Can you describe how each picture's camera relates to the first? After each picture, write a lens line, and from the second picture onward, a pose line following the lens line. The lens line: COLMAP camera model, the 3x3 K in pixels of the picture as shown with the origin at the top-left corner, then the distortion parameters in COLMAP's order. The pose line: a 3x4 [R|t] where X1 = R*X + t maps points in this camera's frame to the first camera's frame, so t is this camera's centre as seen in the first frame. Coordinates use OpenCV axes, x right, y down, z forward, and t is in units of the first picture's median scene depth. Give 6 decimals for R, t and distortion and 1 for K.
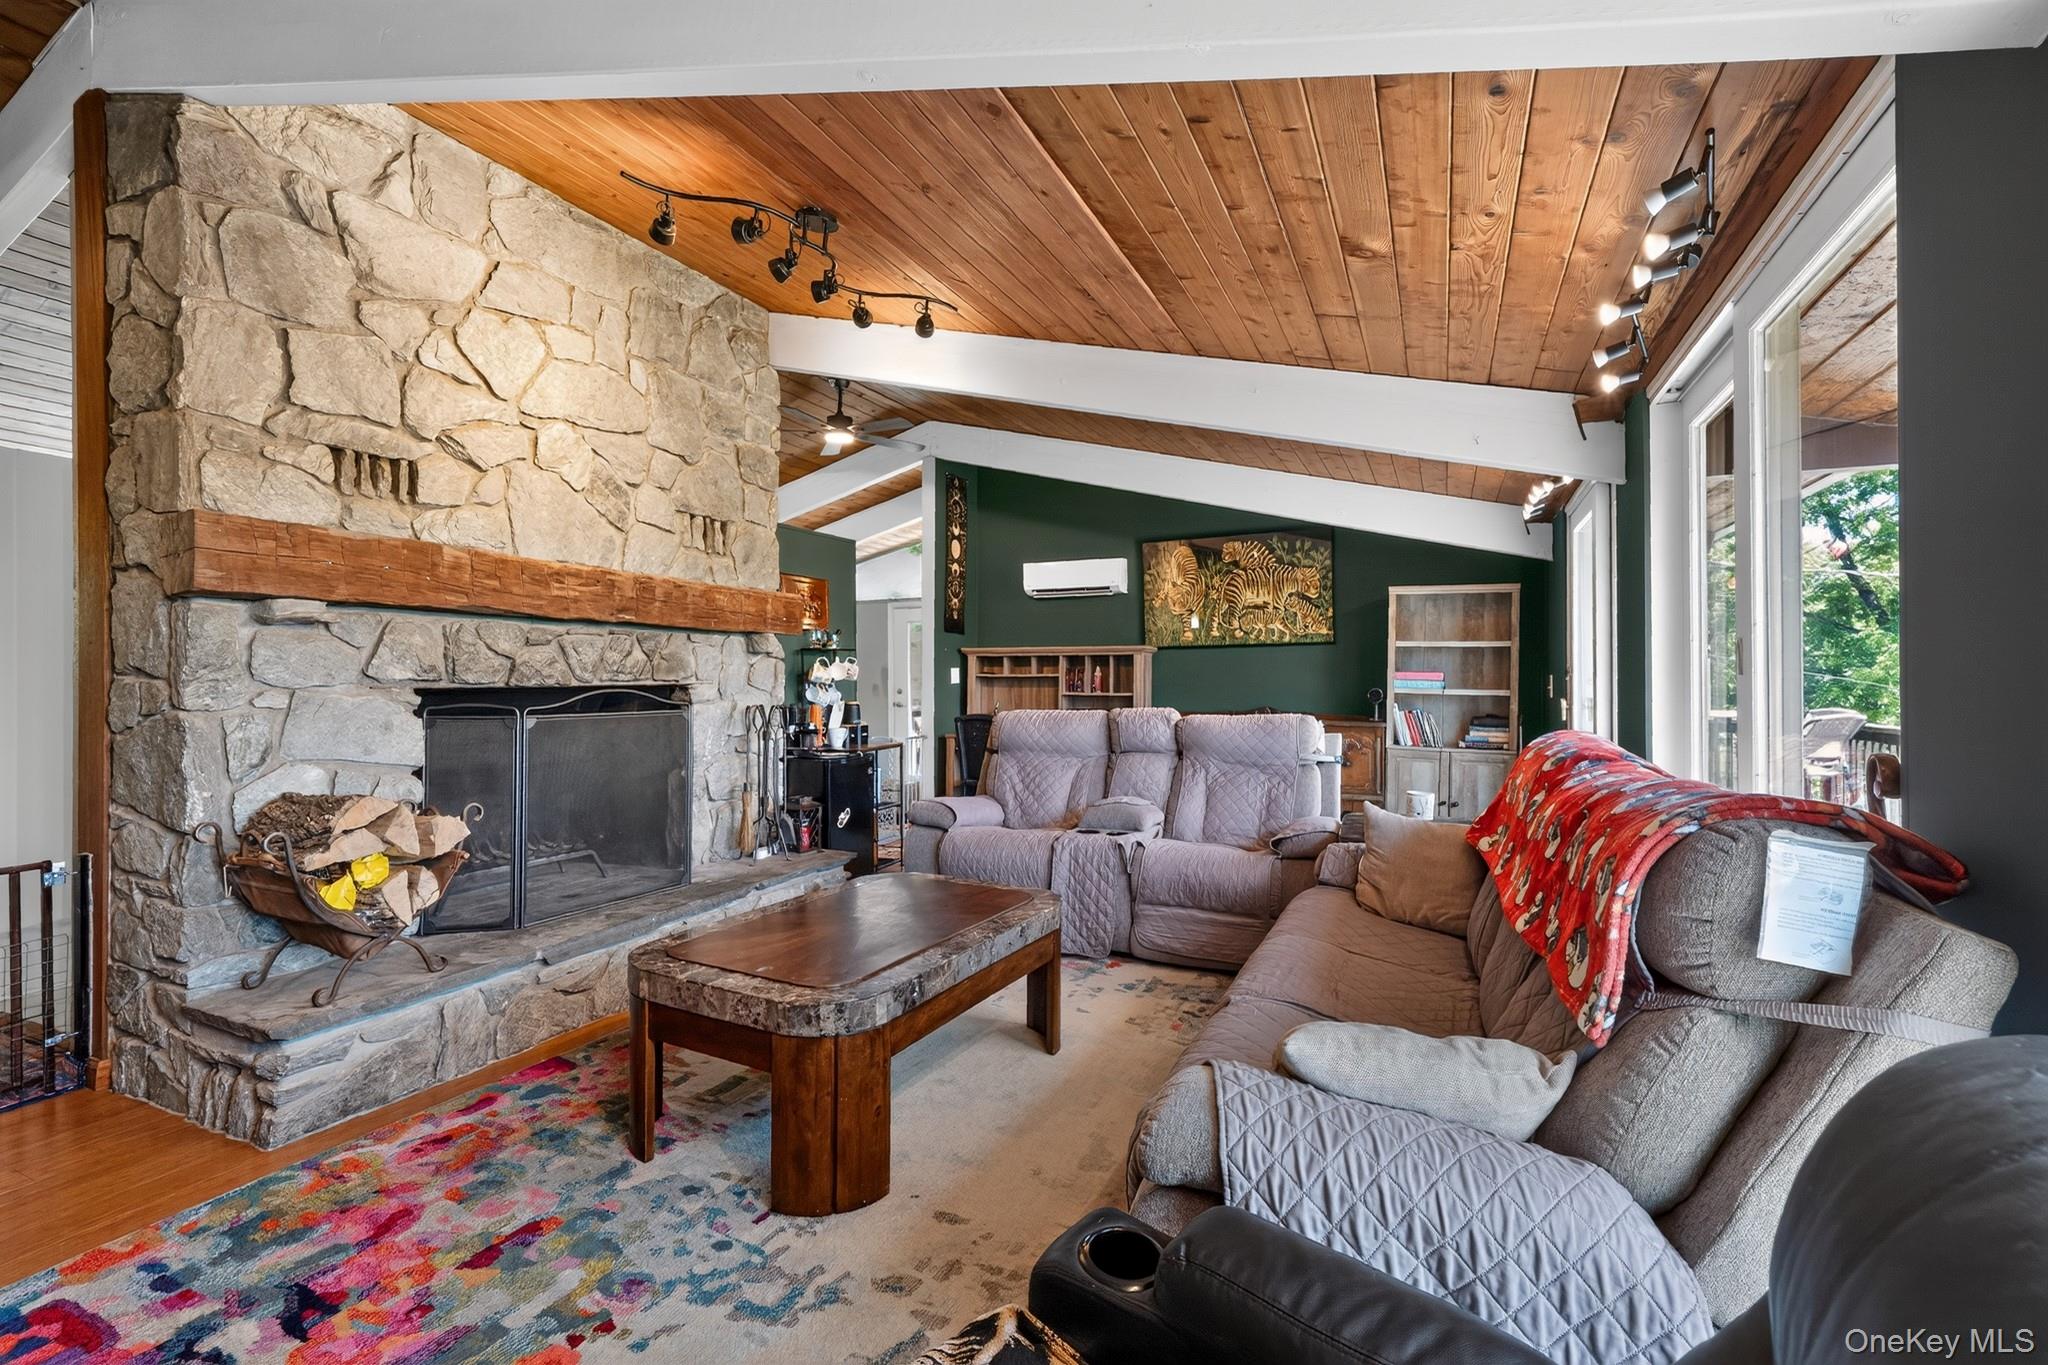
lens RADIAL K [[856.4, 0, 1037.1], [0, 856.4, 678.6], [0, 0, 1]] dist [0.002431, -0.000244]
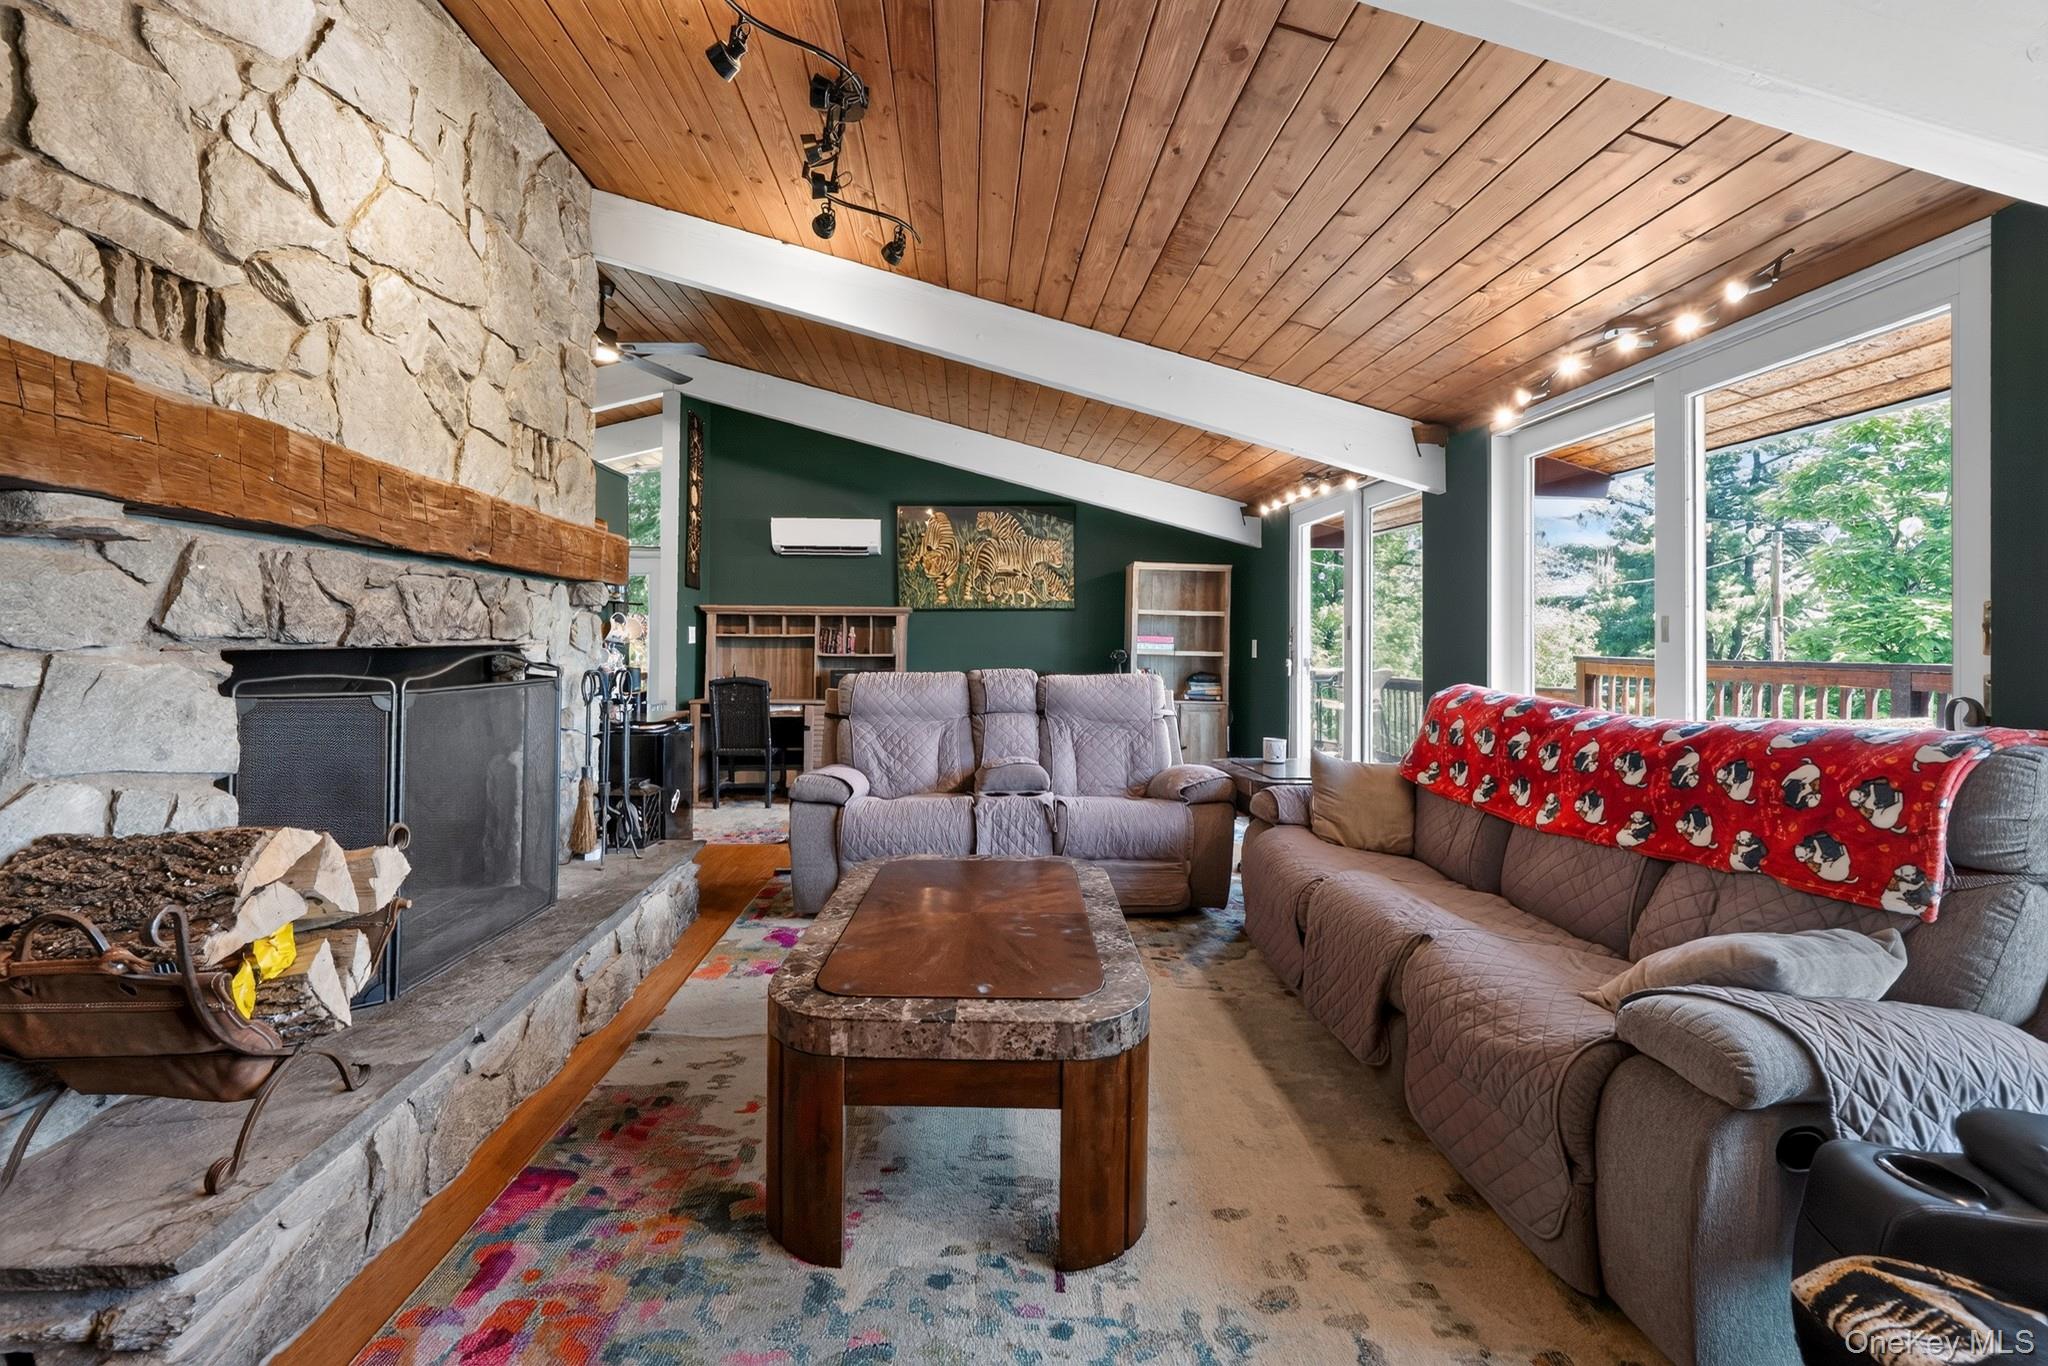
lens RADIAL K [[811.3, 0, 1005.1], [0, 811.3, 640.8], [0, 0, 1]] dist [-0.003814, 0.001662]
pose [[0.893180, 0.006219, 0.449657, -0.466696], [-0.007209, 0.999974, 0.000490, -0.000227], [-0.449643, -0.003680, 0.893201, 0.202935]]
